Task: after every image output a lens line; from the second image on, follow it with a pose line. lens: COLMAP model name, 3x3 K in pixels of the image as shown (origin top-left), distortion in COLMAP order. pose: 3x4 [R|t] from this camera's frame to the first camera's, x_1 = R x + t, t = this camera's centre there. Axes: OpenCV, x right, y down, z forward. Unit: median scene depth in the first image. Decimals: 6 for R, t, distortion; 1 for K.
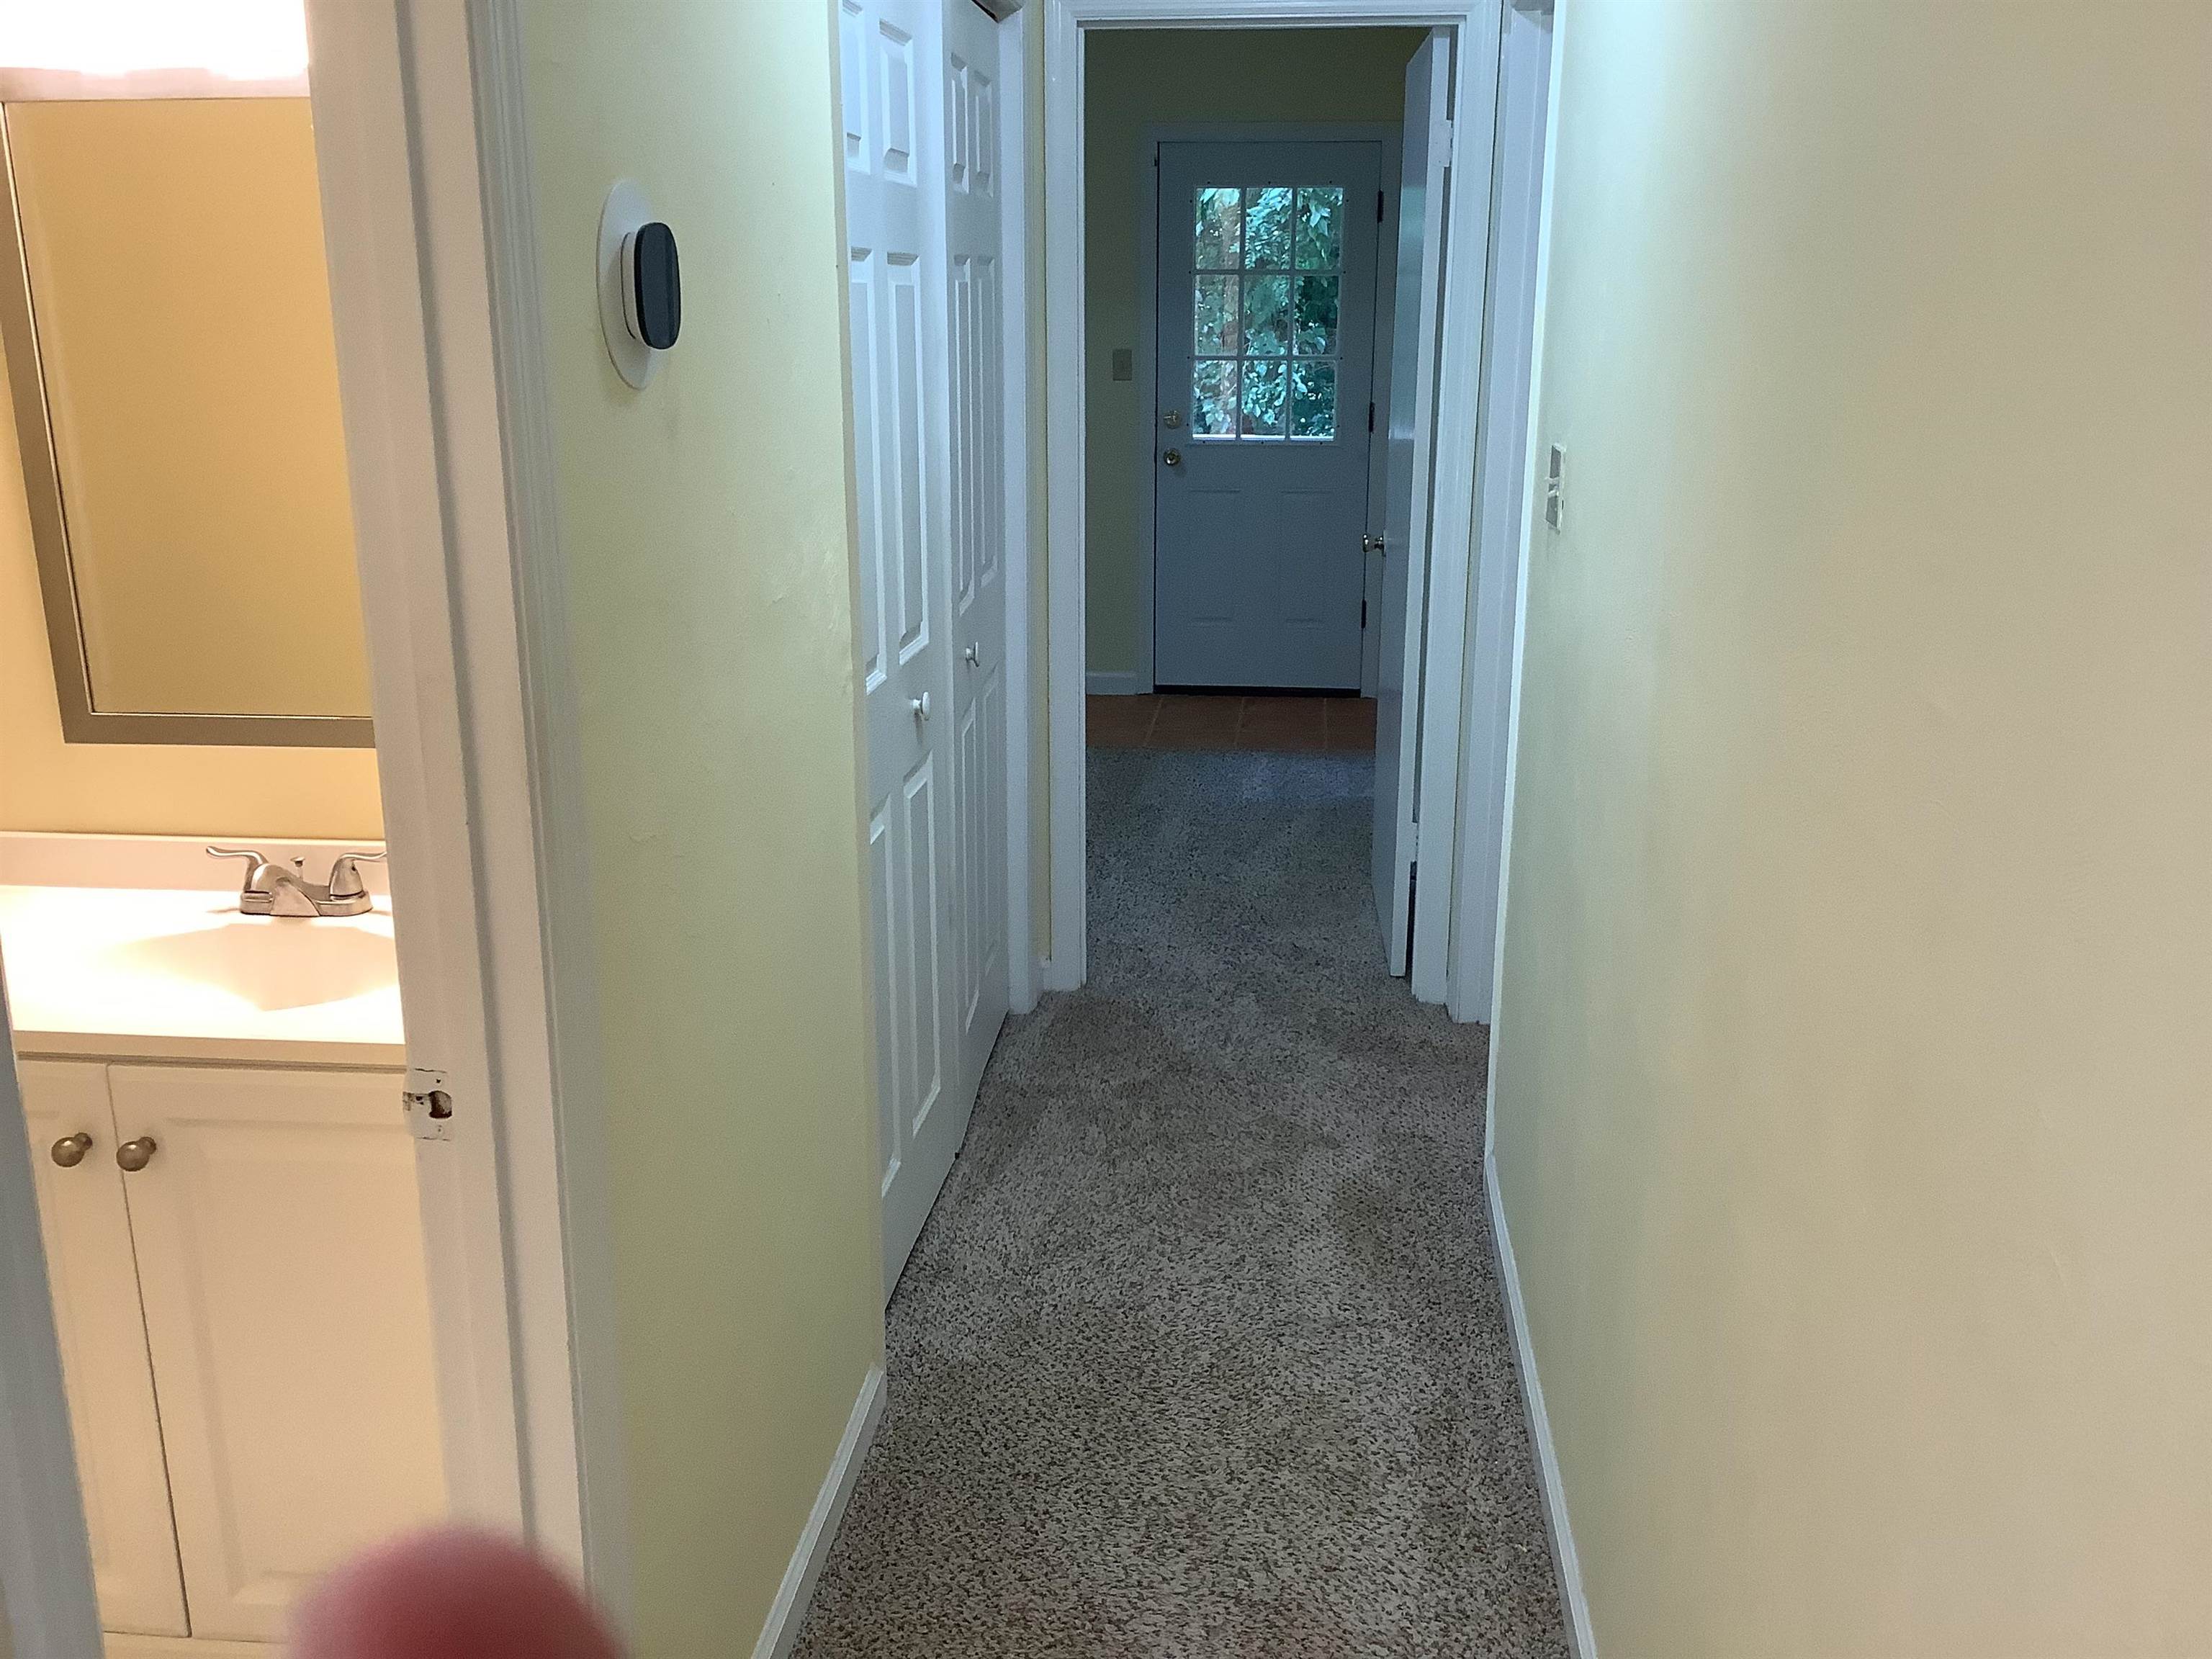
lens RADIAL K [[1962.9, 0, 1108.3], [0, 1962.9, 826.9], [0, 0, 1]] dist [0.068847, -0.105536]
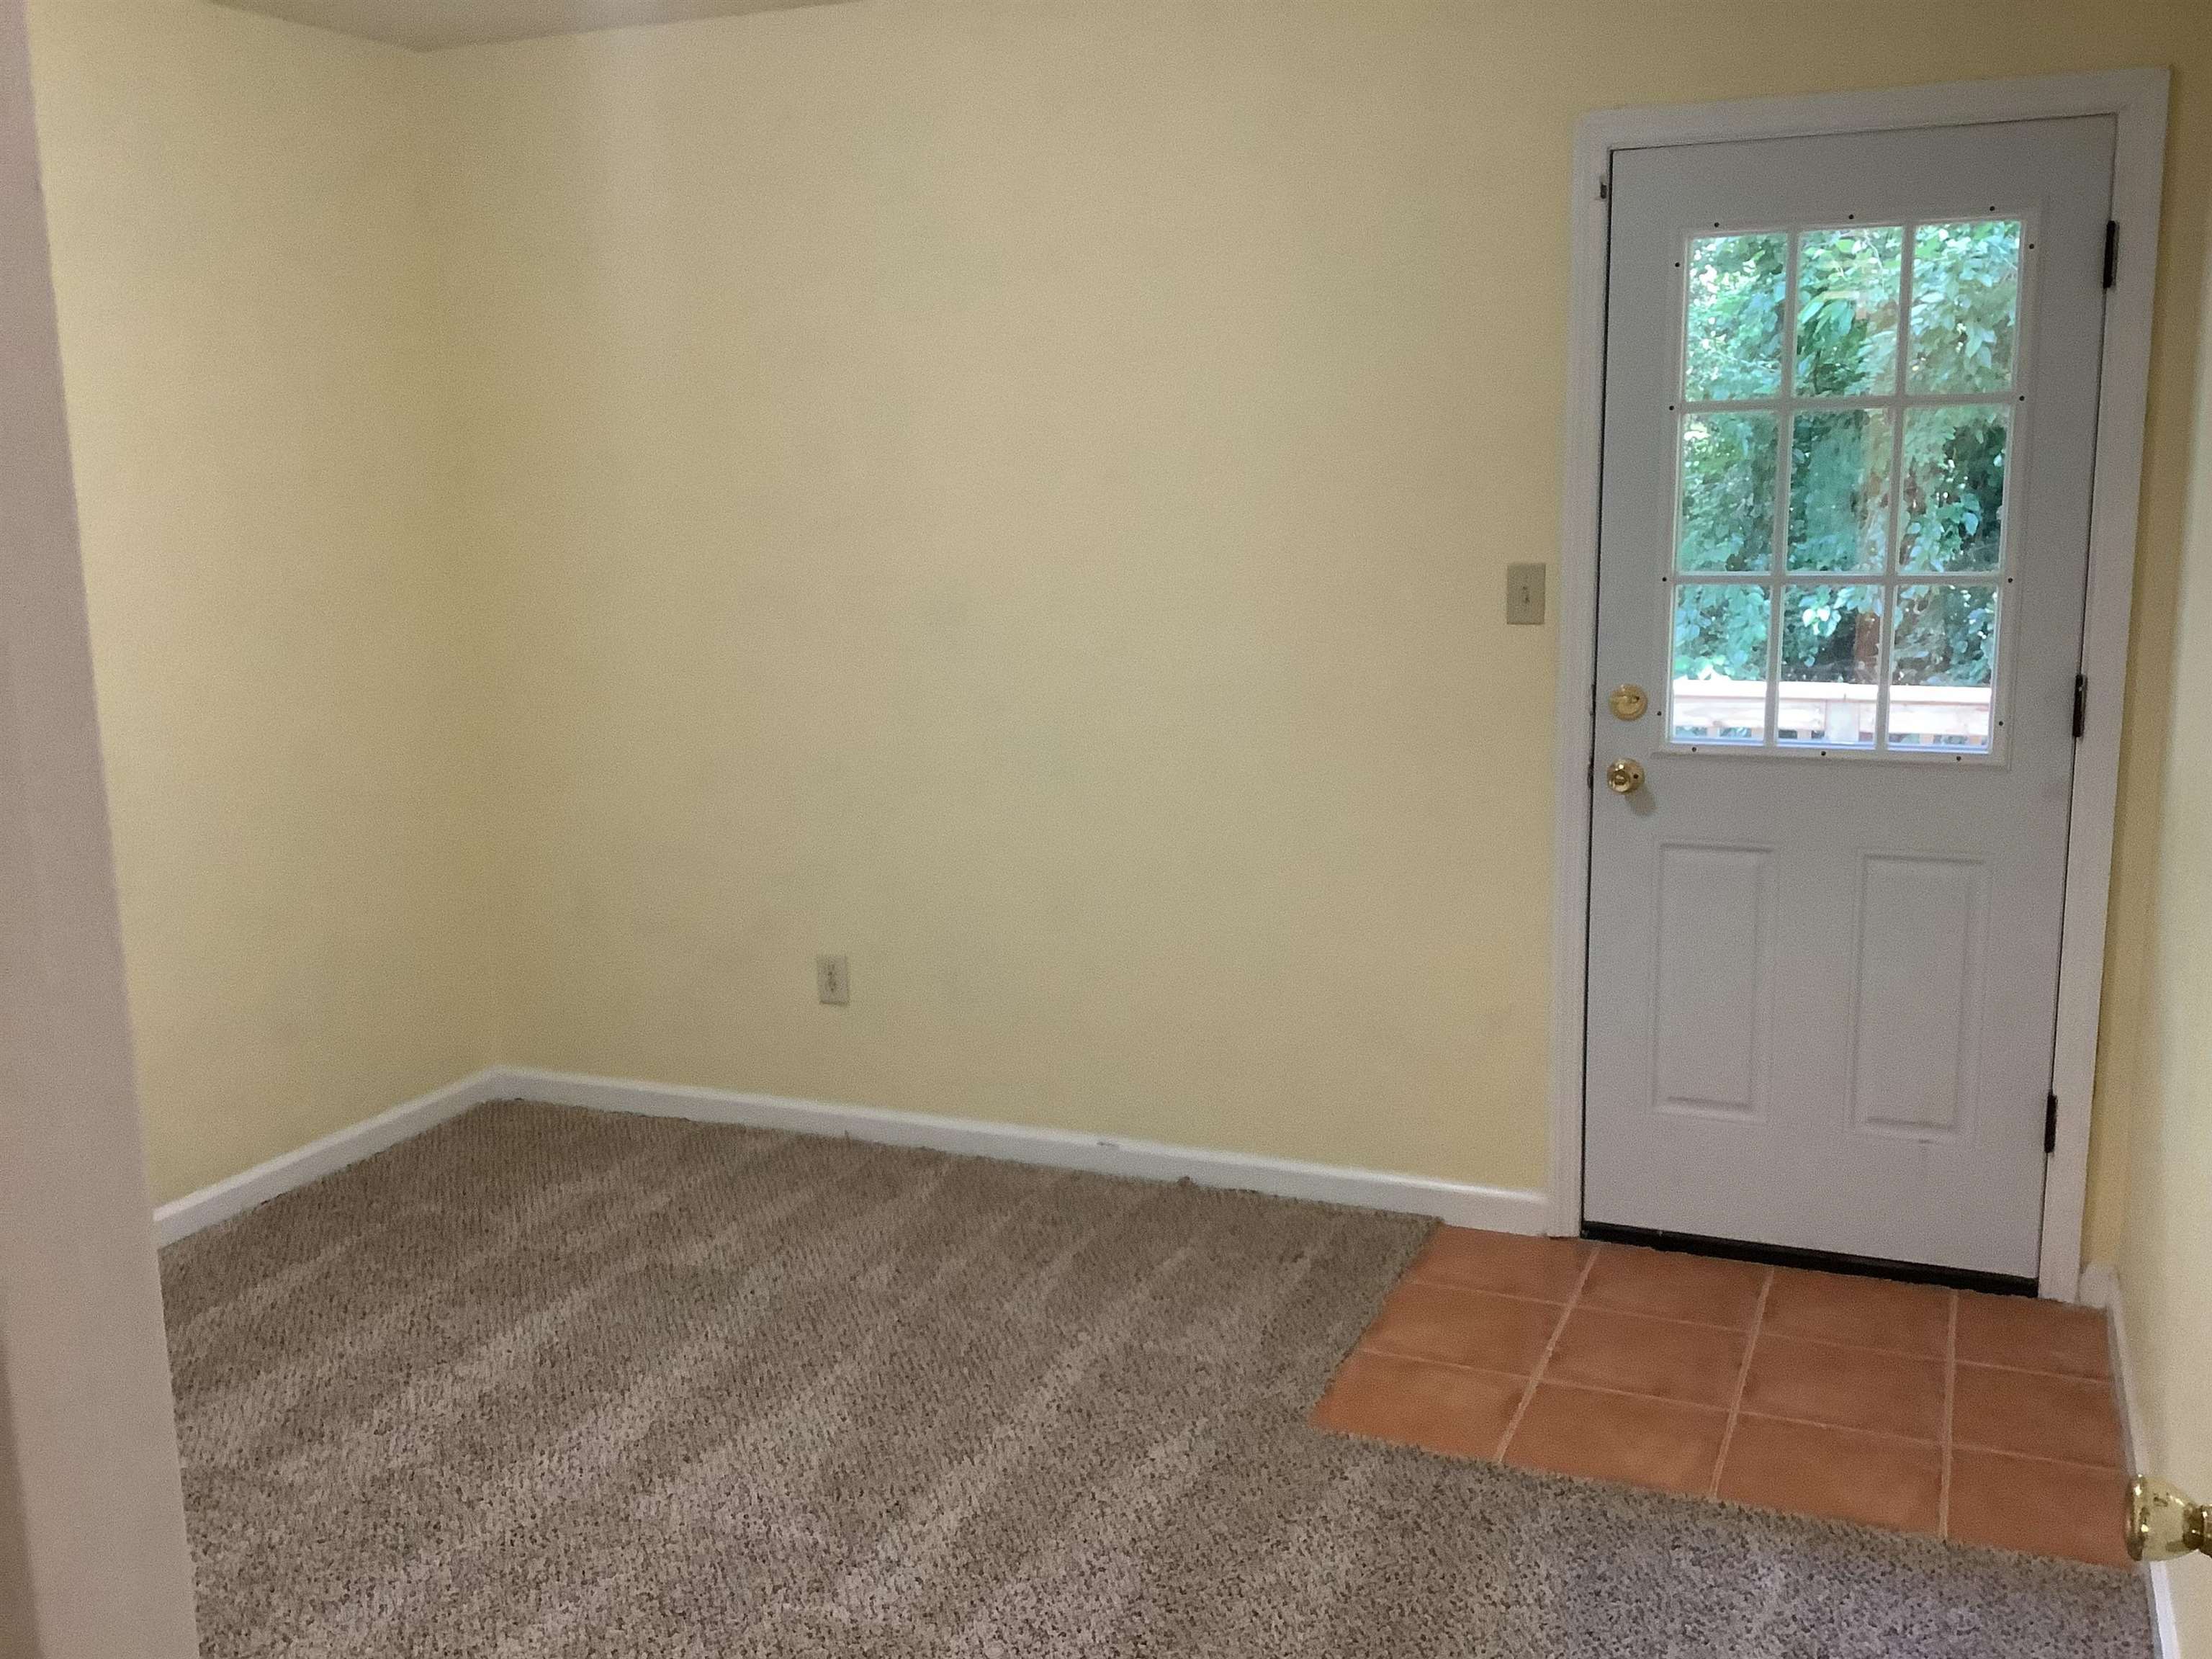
lens RADIAL K [[1962.9, 0, 1108.8], [0, 1962.9, 835.0], [0, 0, 1]] dist [0.068847, -0.105536]
pose [[0.953663, 0.037021, -0.298590, 0.055067], [-0.059328, 0.996055, -0.065987, -0.129602], [0.294970, 0.080644, 0.952097, 0.477232]]
